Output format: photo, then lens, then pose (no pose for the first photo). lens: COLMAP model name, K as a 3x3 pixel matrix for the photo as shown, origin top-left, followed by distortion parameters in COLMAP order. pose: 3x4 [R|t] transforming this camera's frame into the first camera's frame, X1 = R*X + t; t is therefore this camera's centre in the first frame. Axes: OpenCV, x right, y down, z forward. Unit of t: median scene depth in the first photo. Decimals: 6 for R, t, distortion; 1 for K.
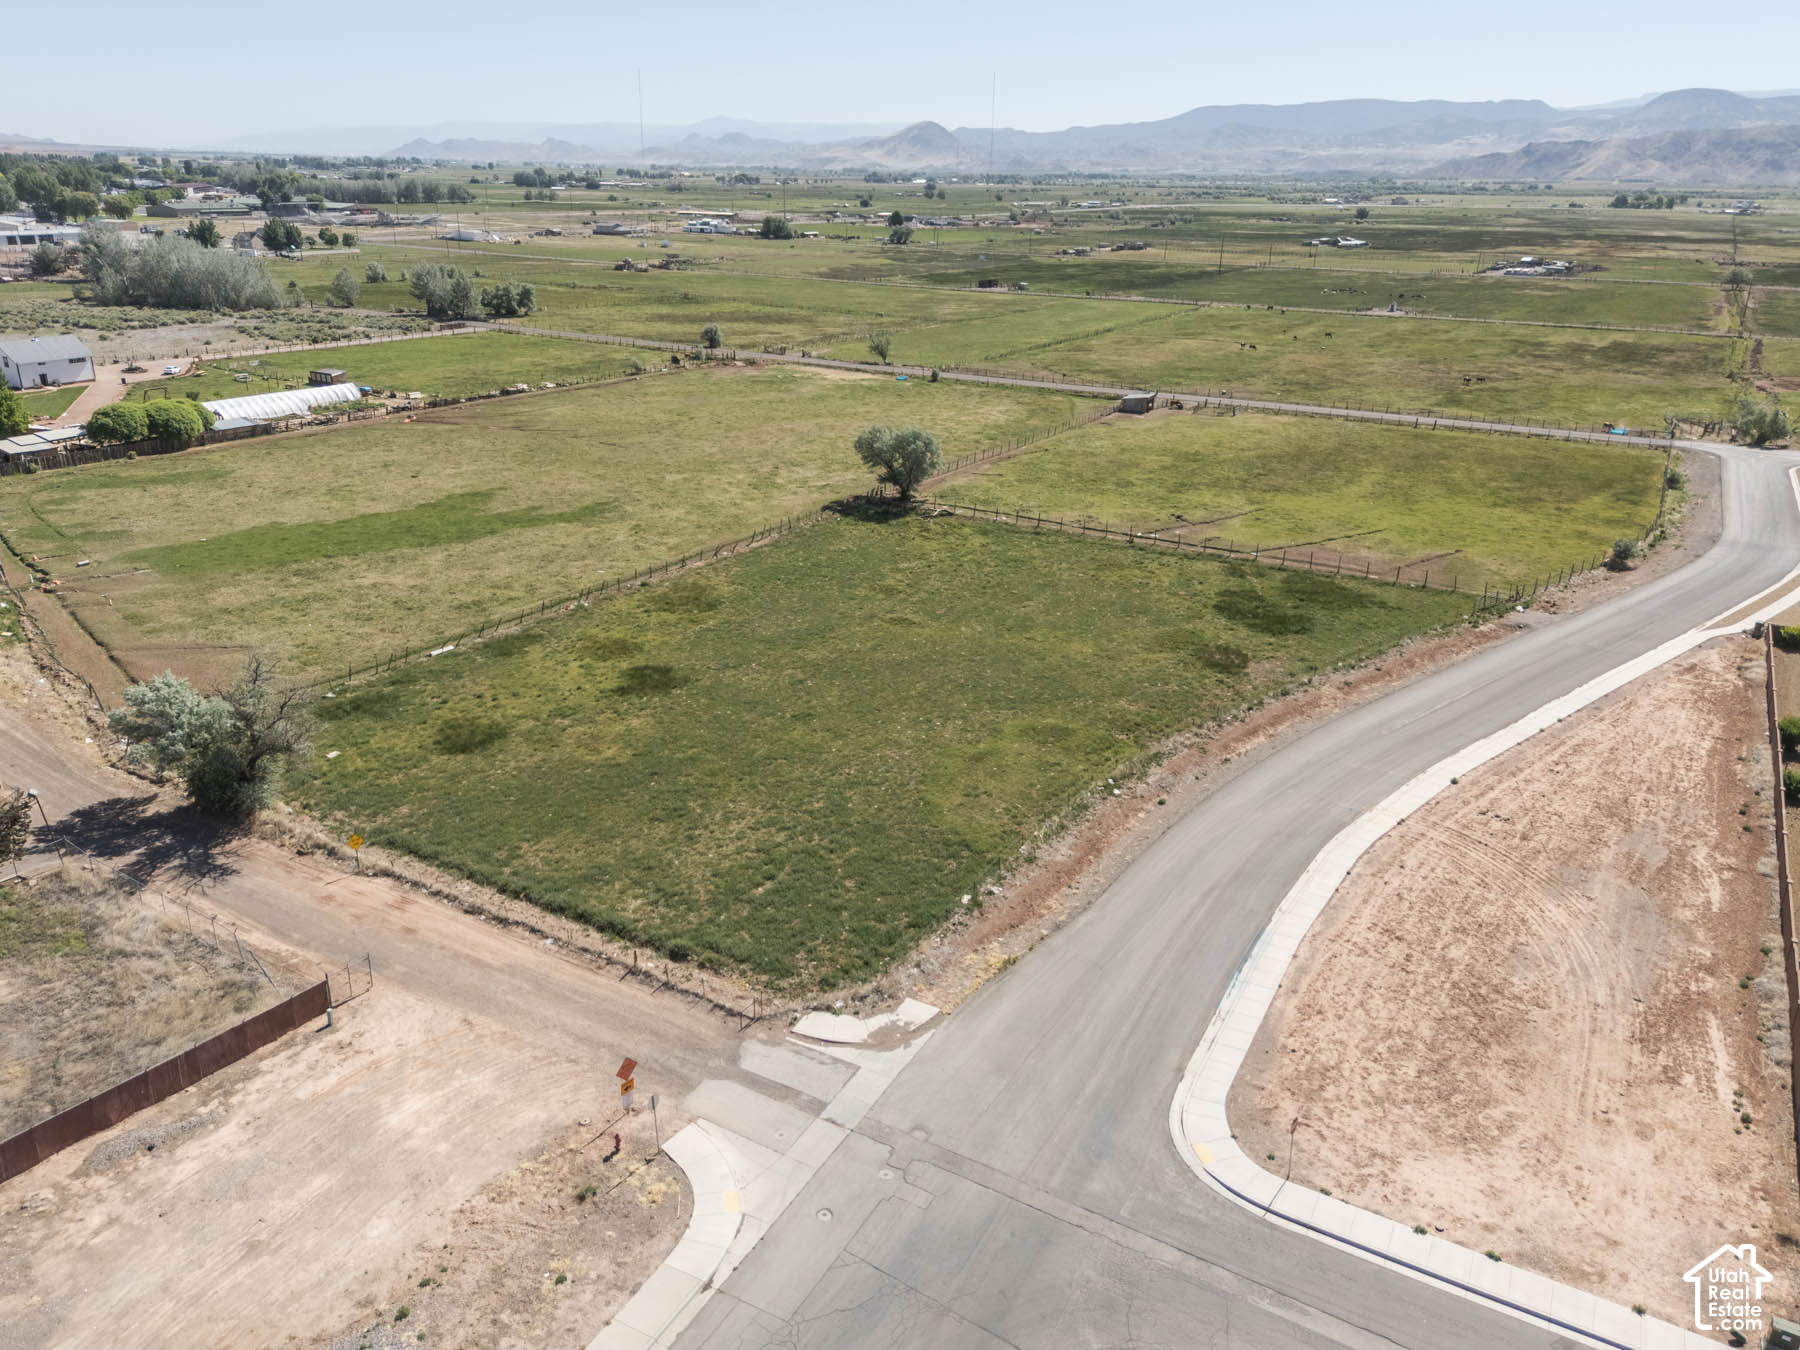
lens RADIAL K [[1320.2, 0, 897.9], [0, 1320.2, 667.5], [0, 0, 1]] dist [0.081380, -0.076988]
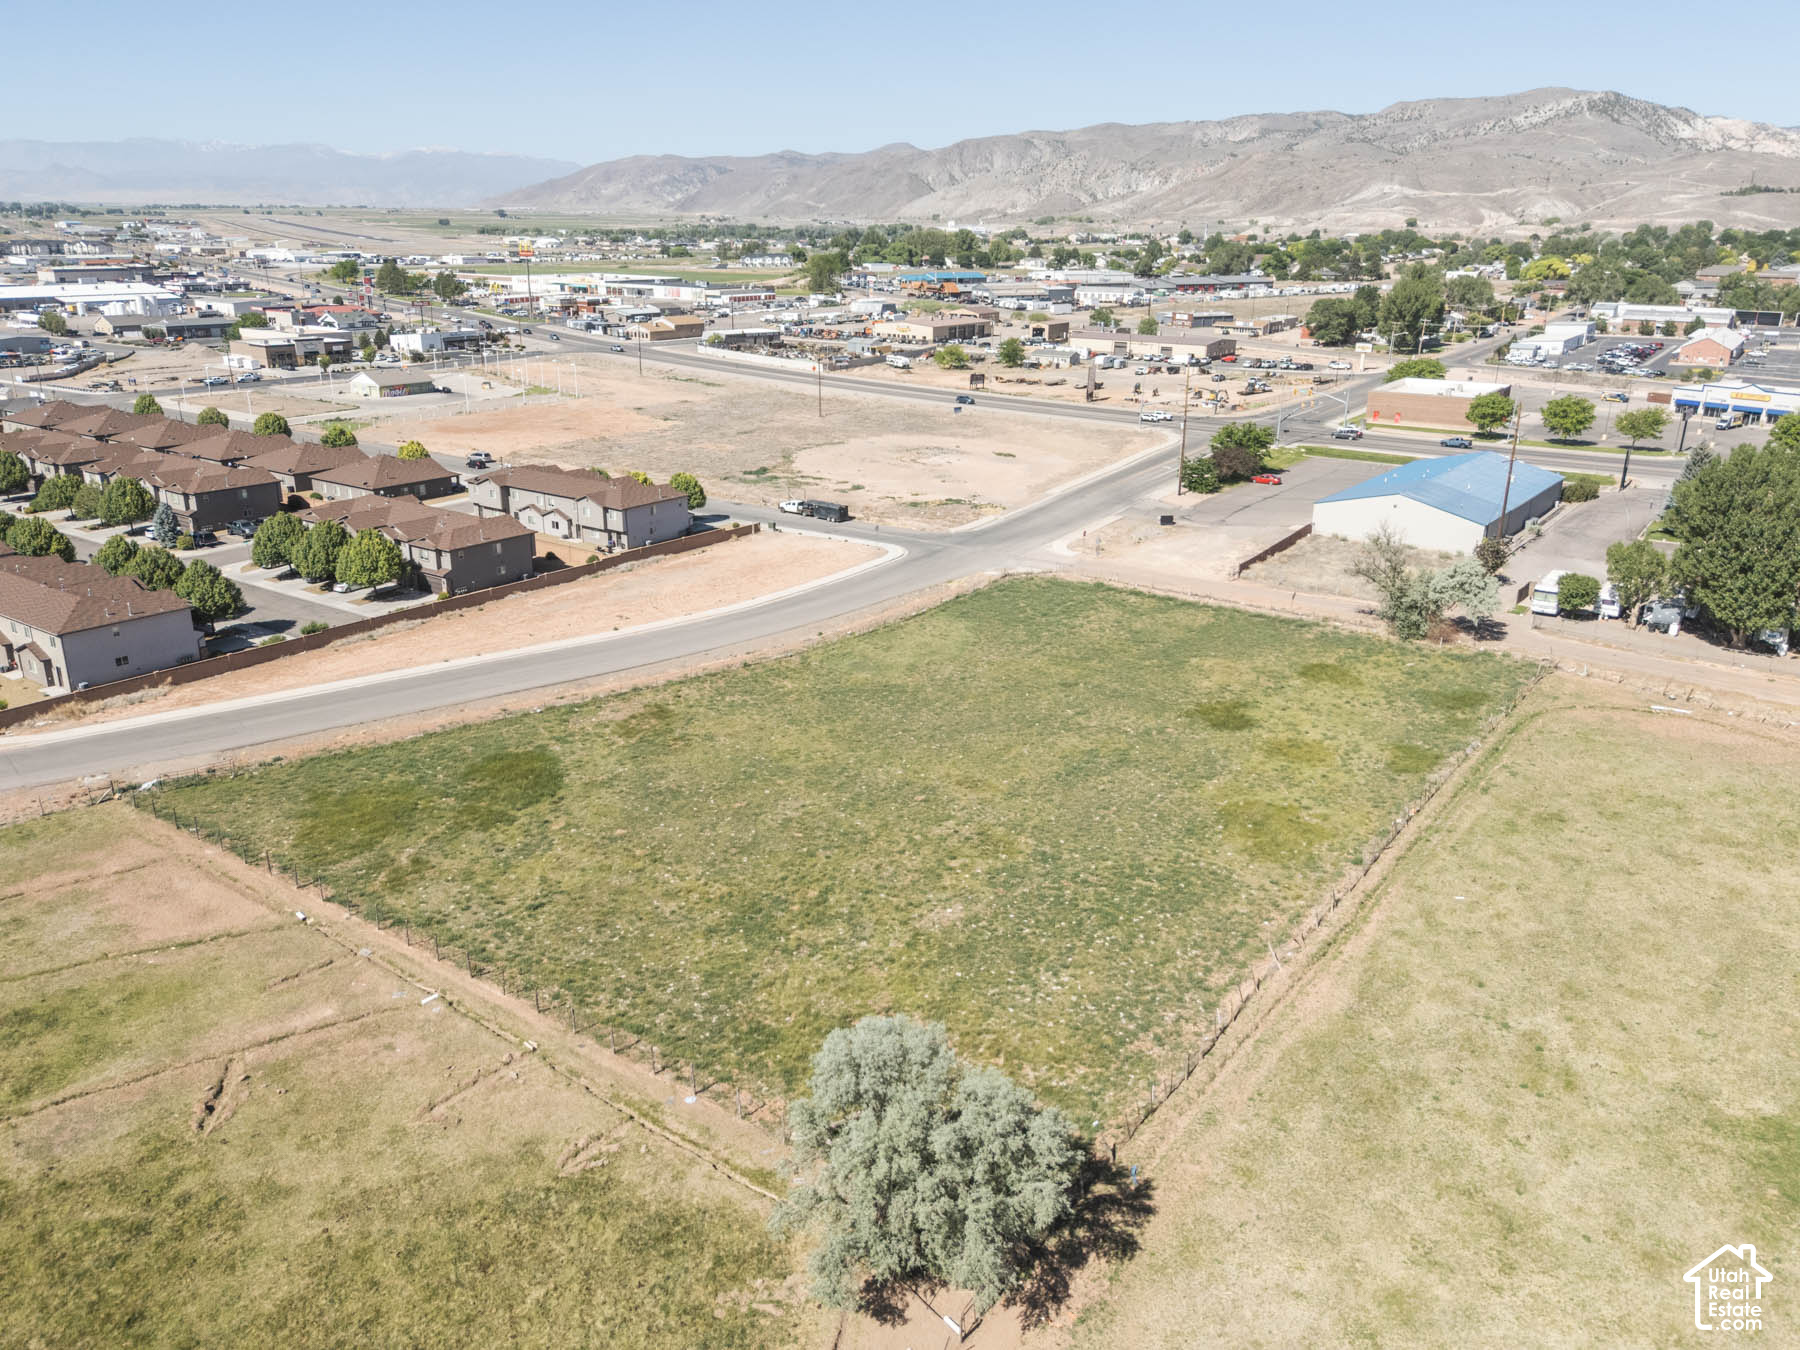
lens RADIAL K [[1320.2, 0, 897.9], [0, 1320.2, 667.5], [0, 0, 1]] dist [0.081380, -0.076988]
pose [[-0.994639, -0.055304, 0.087378, -0.019675], [0.012728, 0.773079, 0.634182, -0.654059], [-0.102623, 0.631894, -0.768231, 1.717594]]
